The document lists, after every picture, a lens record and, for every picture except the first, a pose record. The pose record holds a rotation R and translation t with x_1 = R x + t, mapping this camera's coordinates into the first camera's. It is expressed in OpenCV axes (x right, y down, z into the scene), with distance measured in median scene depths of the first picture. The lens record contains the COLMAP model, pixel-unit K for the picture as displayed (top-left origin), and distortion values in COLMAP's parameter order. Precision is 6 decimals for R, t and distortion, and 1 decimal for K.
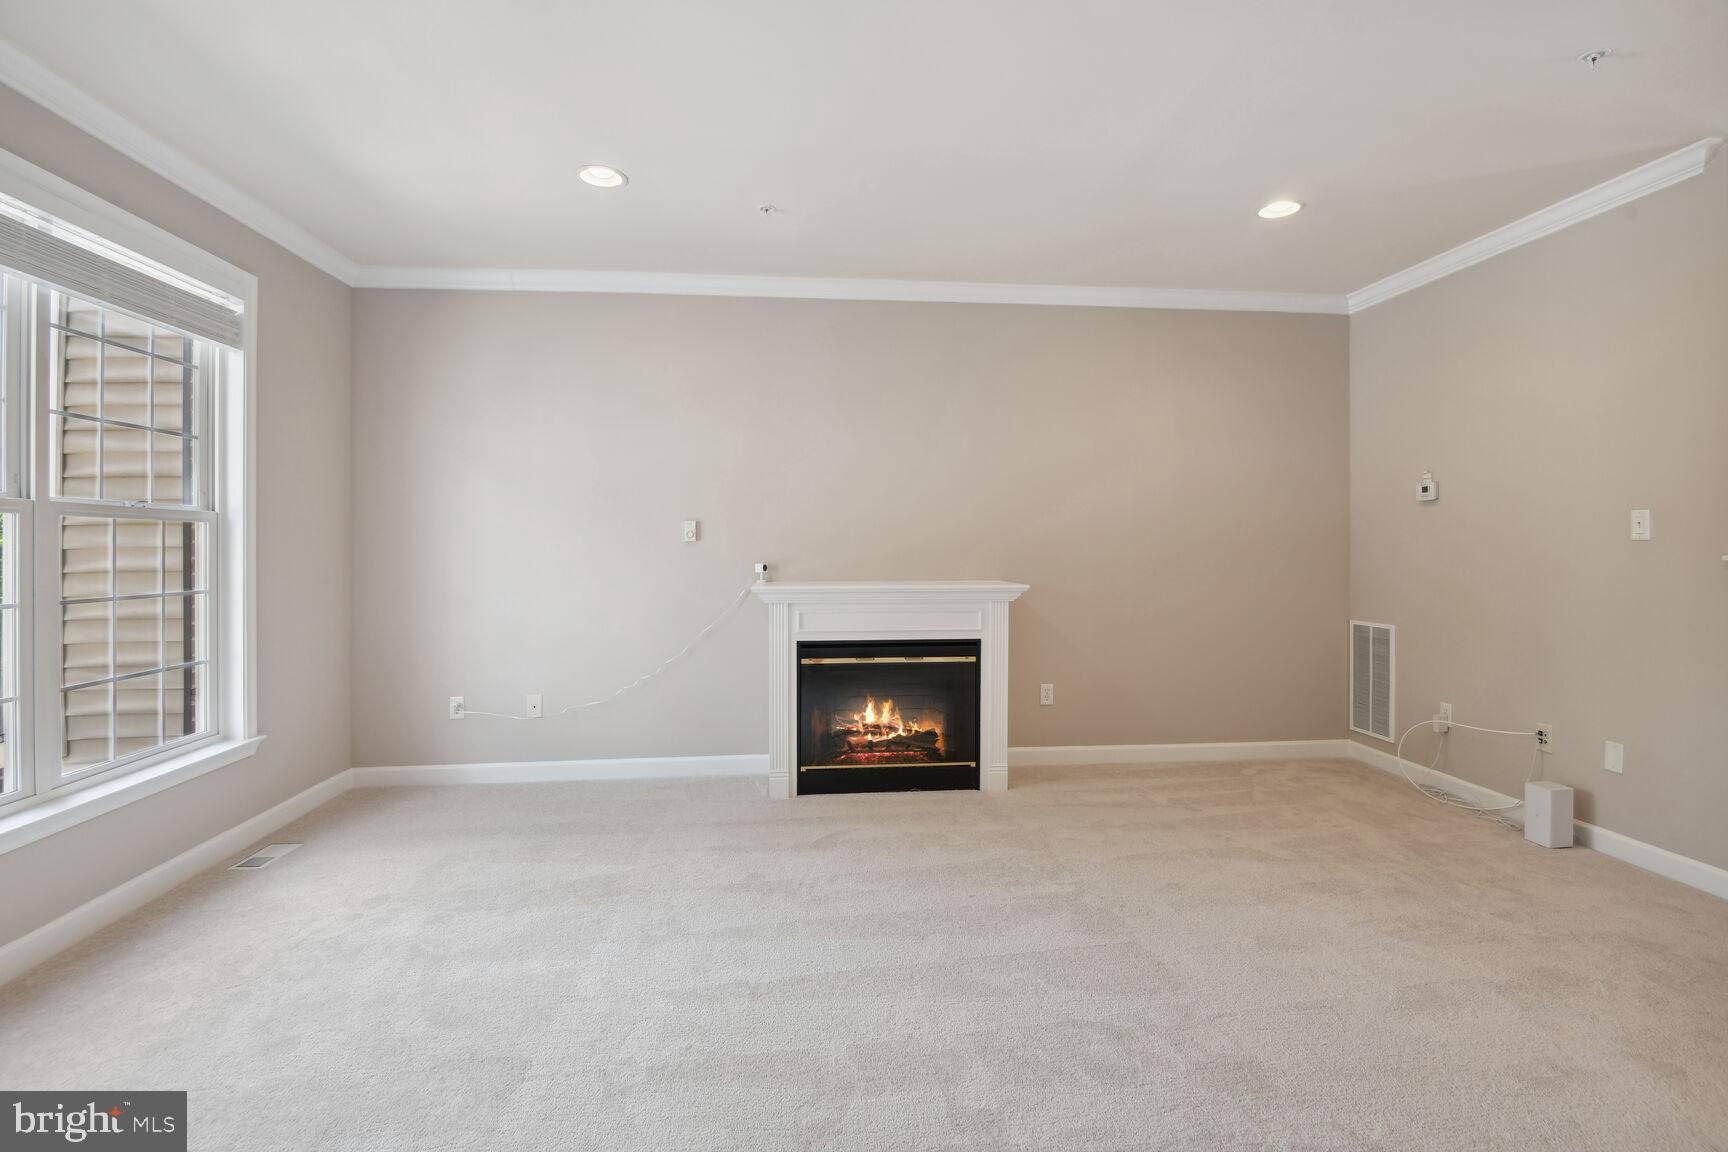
lens RADIAL K [[793.6, 0, 857.2], [0, 793.6, 564.6], [0, 0, 1]] dist [-0.009737, 0.001192]
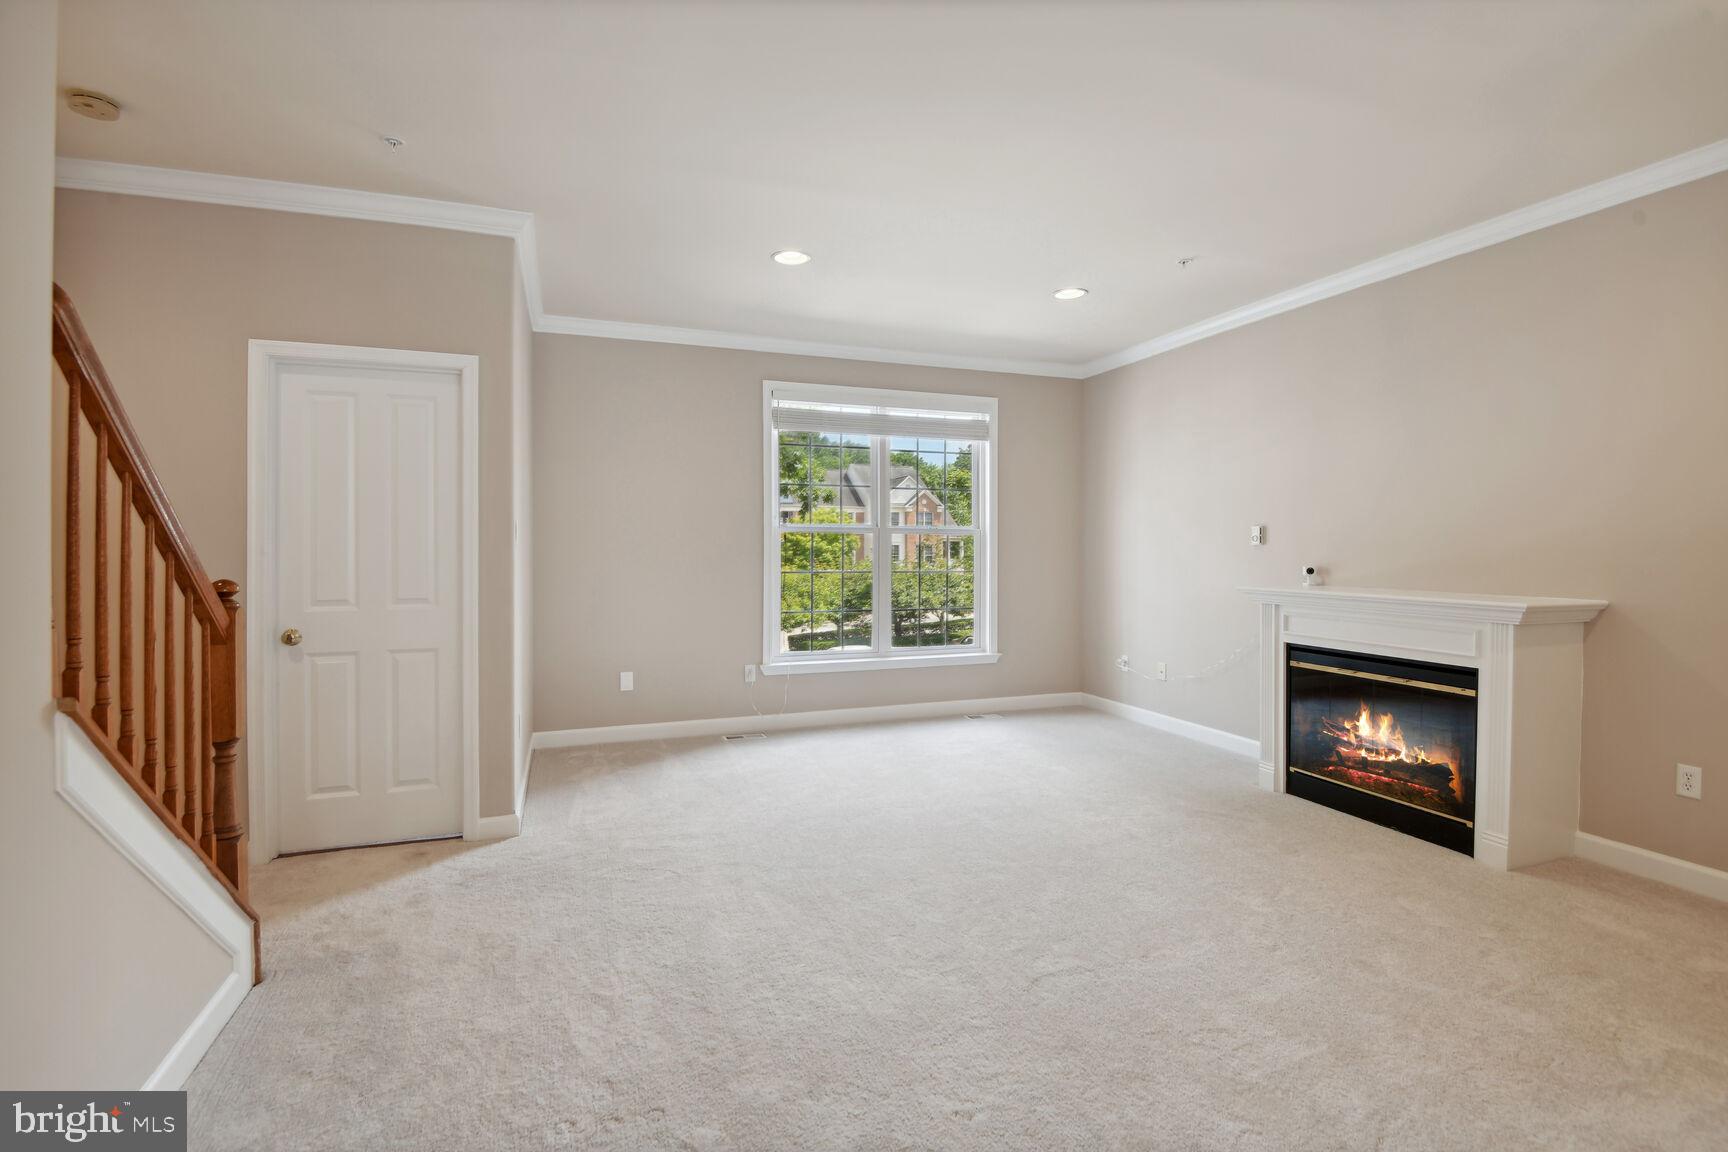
lens RADIAL K [[793.6, 0, 860.2], [0, 793.6, 550.2], [0, 0, 1]] dist [-0.009737, 0.001192]
pose [[0.261730, 0.009625, -0.965093, 0.756915], [-0.024291, 0.999699, 0.003383, -0.013101], [0.964835, 0.022558, 0.261885, 0.189570]]
